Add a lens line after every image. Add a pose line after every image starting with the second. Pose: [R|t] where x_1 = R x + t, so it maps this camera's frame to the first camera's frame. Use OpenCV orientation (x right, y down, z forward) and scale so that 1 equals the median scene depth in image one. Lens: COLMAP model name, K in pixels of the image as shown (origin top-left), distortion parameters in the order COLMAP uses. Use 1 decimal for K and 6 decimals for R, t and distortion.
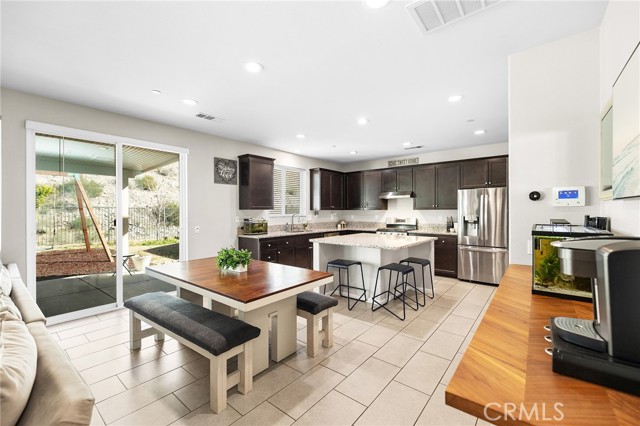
lens RADIAL K [[270.9, 0, 315.5], [0, 270.9, 210.2], [0, 0, 1]] dist [0.002117, -0.000312]
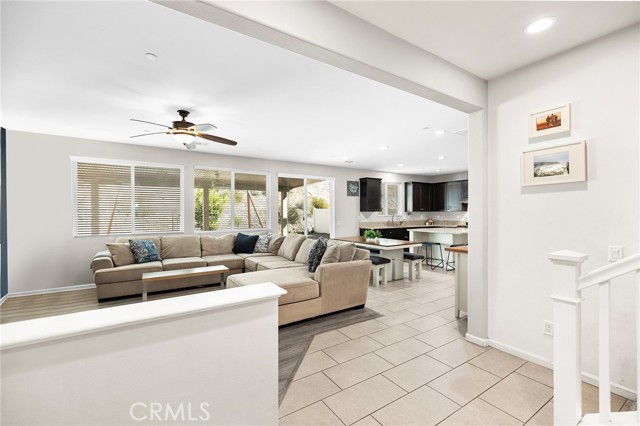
lens RADIAL K [[270.9, 0, 318.7], [0, 270.9, 214.8], [0, 0, 1]] dist [0.002117, -0.000312]
pose [[0.954452, 0.001410, -0.298362, -0.034730], [0.002919, 0.999897, 0.014062, -0.006842], [0.298351, -0.014292, 0.954349, -0.600463]]
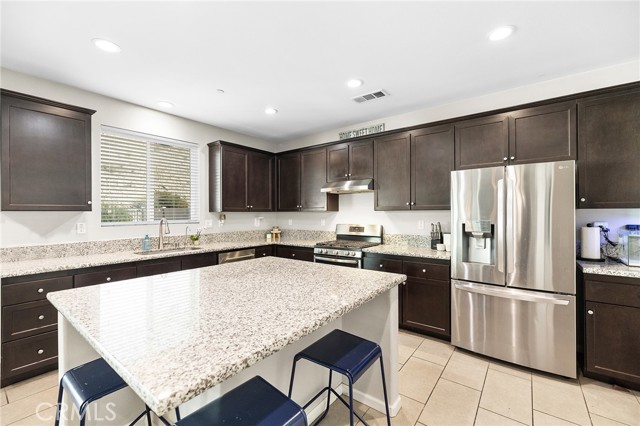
lens RADIAL K [[270.9, 0, 317.4], [0, 270.9, 213.2], [0, 0, 1]] dist [0.002117, -0.000312]
pose [[0.999054, -0.003173, 0.043365, 0.247462], [0.003015, 0.999989, 0.003712, 0.000787], [-0.043376, -0.003578, 0.999052, 0.493481]]
